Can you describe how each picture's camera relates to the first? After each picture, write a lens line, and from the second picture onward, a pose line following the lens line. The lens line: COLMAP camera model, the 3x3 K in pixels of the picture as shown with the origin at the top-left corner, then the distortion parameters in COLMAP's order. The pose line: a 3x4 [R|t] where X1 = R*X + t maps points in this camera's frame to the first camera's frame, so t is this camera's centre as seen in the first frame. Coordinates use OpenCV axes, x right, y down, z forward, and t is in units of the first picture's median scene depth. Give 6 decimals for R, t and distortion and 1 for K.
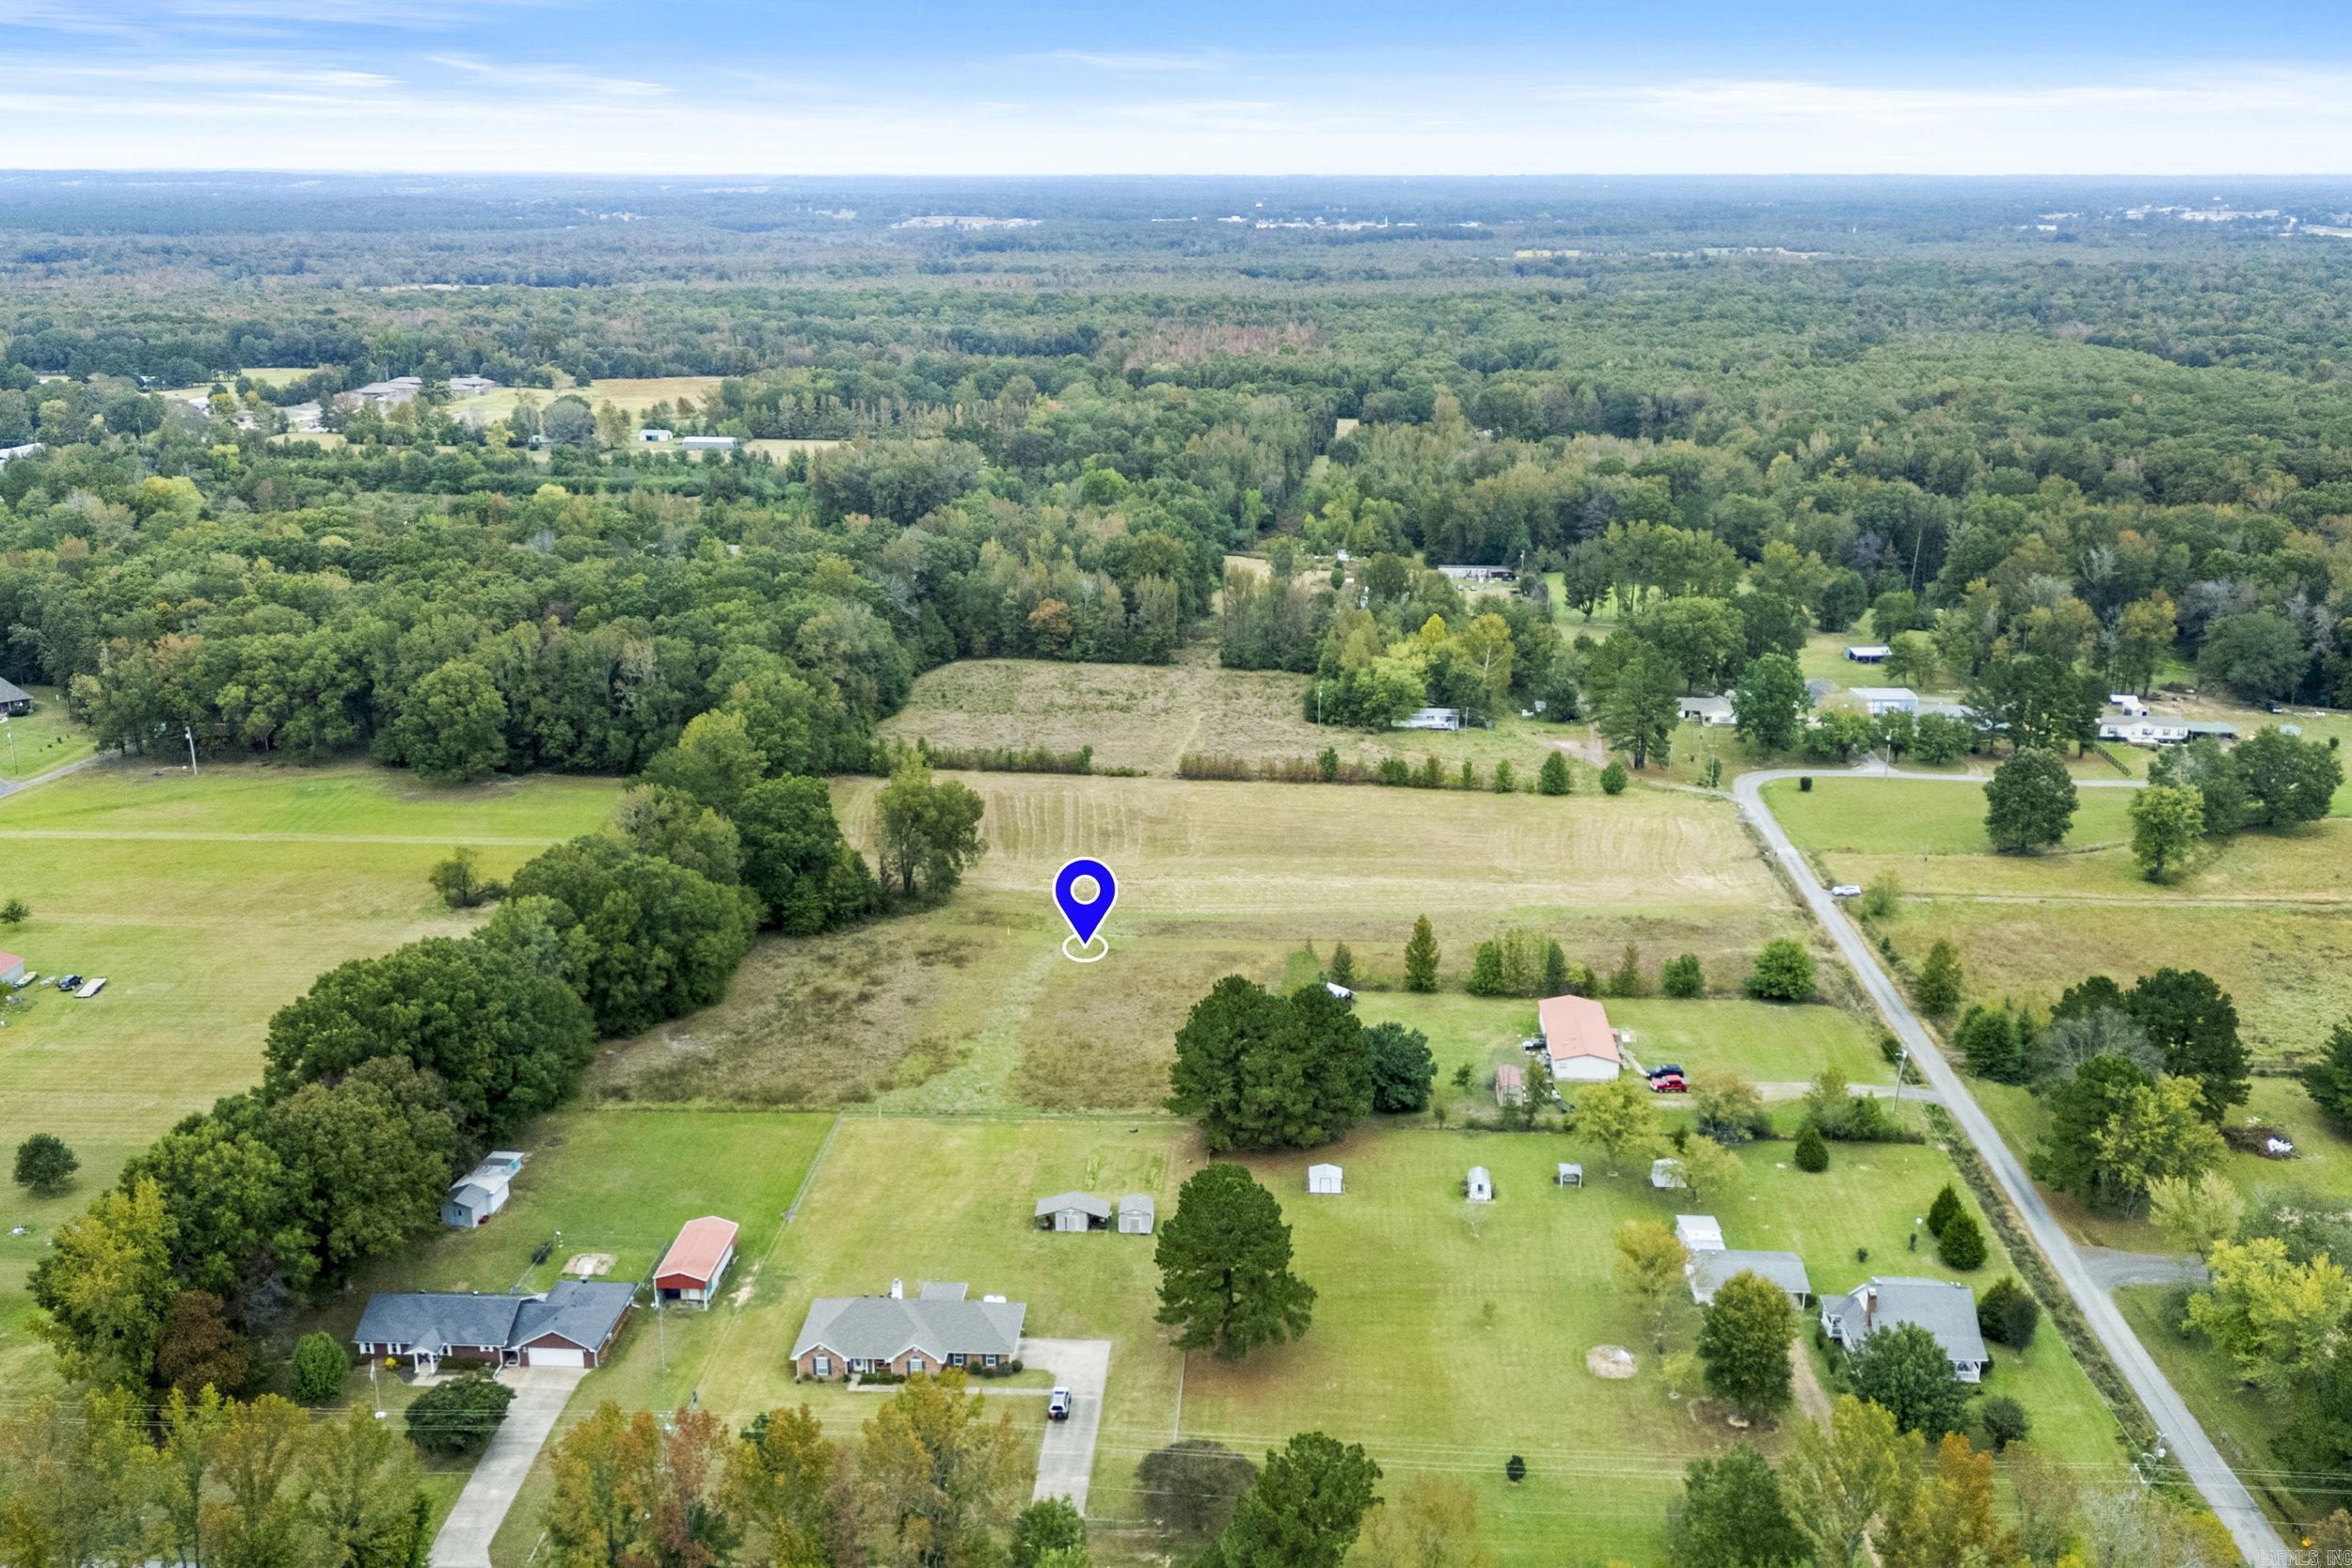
lens RADIAL K [[2093.7, 0, 1176.0], [0, 2093.7, 784.0], [0, 0, 1]] dist [0.103473, -0.155954]
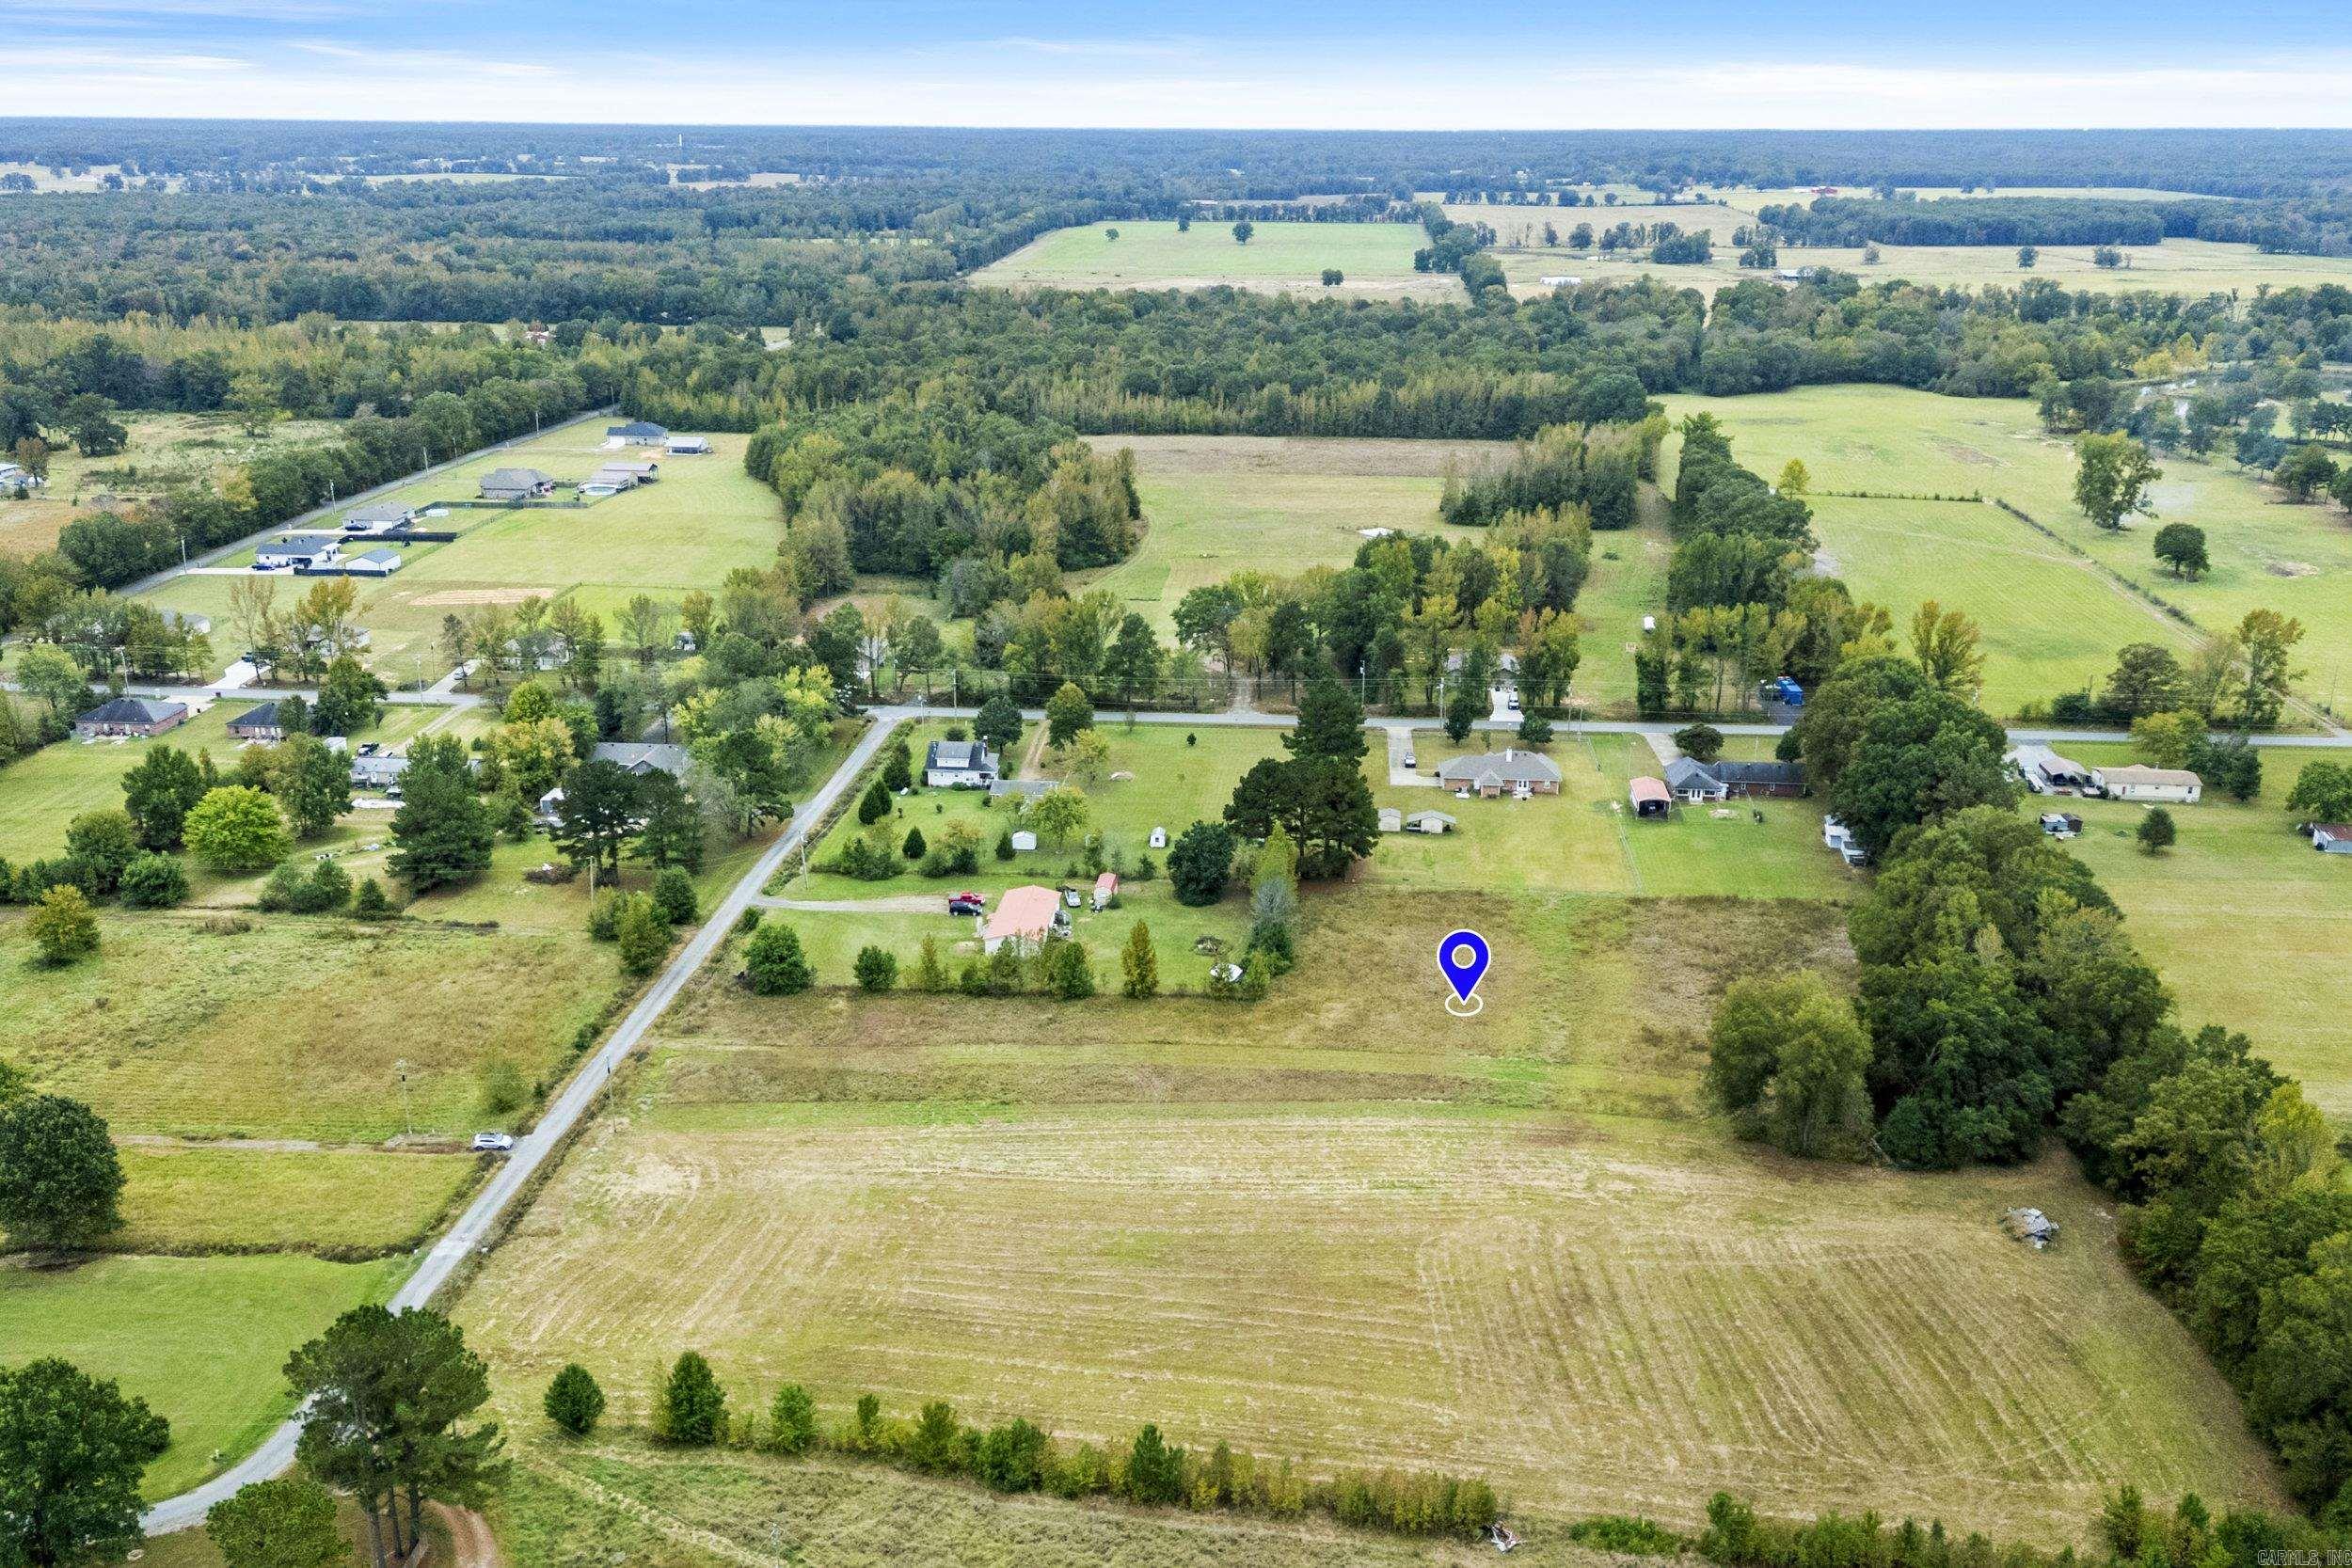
lens RADIAL K [[2093.7, 0, 1176.0], [0, 2093.7, 784.0], [0, 0, 1]] dist [0.103473, -0.155954]
pose [[-0.998428, -0.055921, 0.003779, 0.081552], [-0.043857, 0.821464, 0.568571, -0.397896], [-0.034899, 0.567512, -0.822625, 1.309669]]
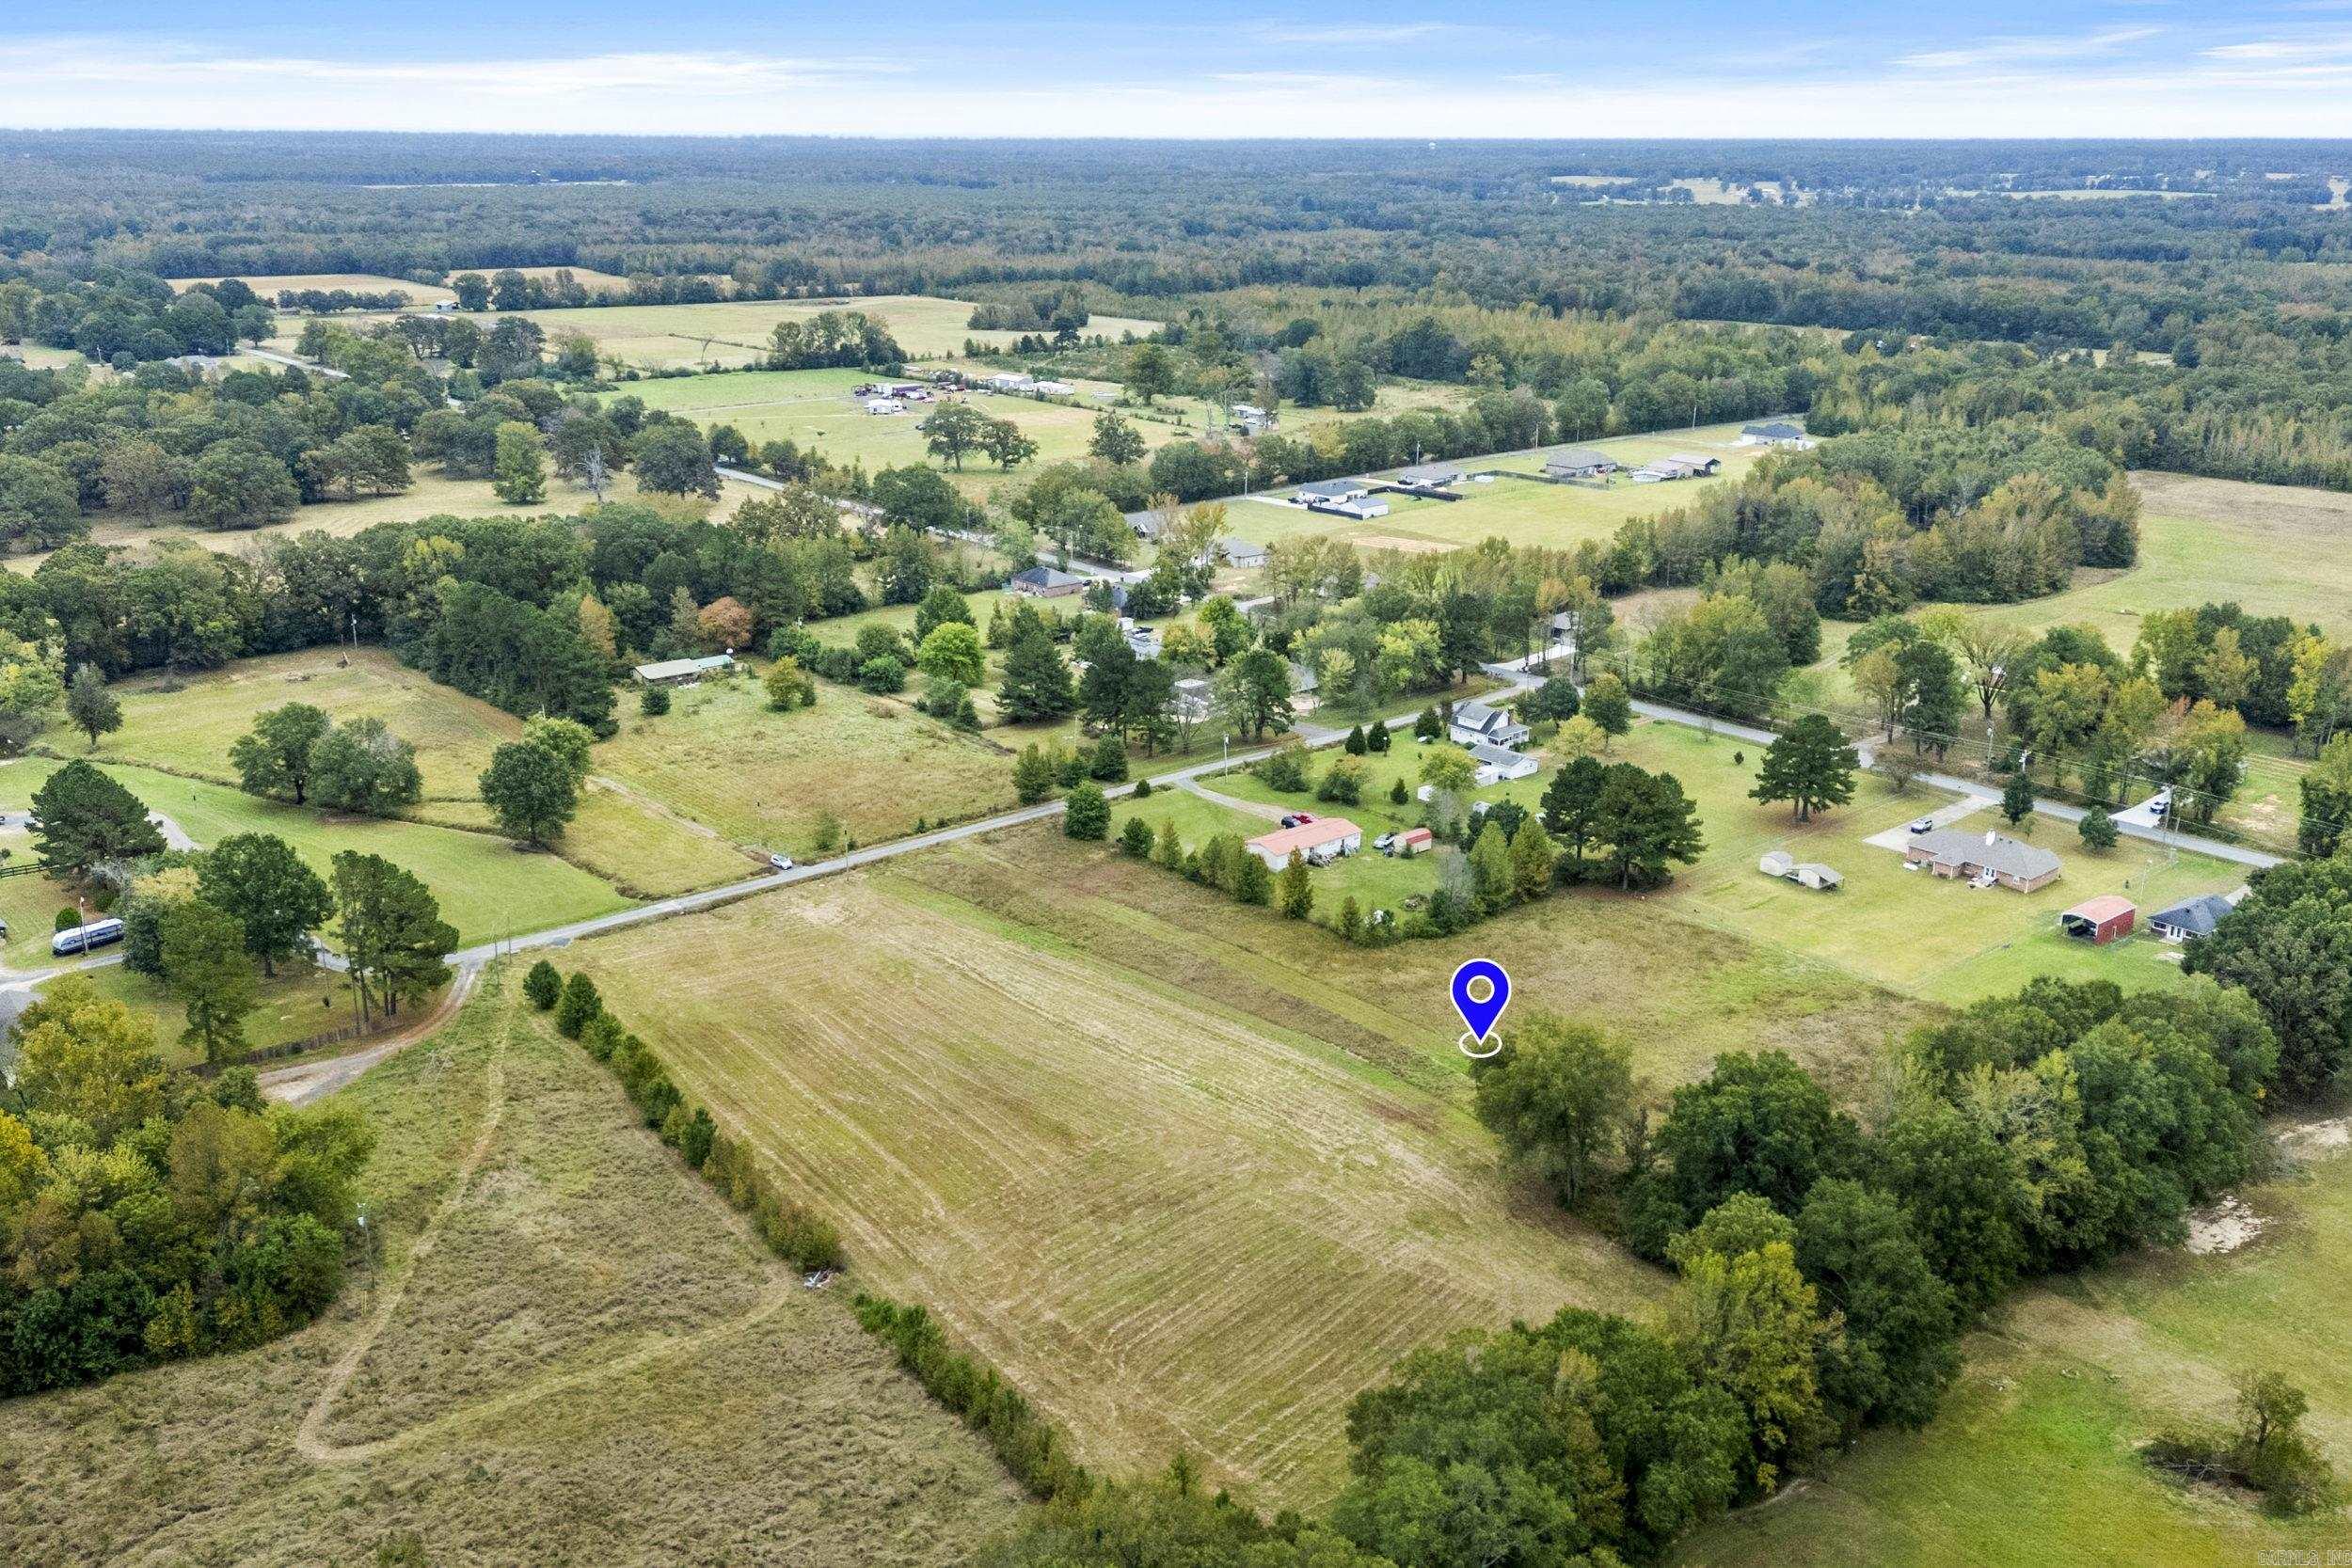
lens RADIAL K [[2093.7, 0, 1176.0], [0, 2093.7, 784.0], [0, 0, 1]] dist [0.103473, -0.155954]
pose [[-0.673078, -0.265328, 0.690338, -0.412823], [0.184761, 0.843507, 0.504340, -0.383776], [-0.716121, 0.467008, -0.518724, 1.184902]]
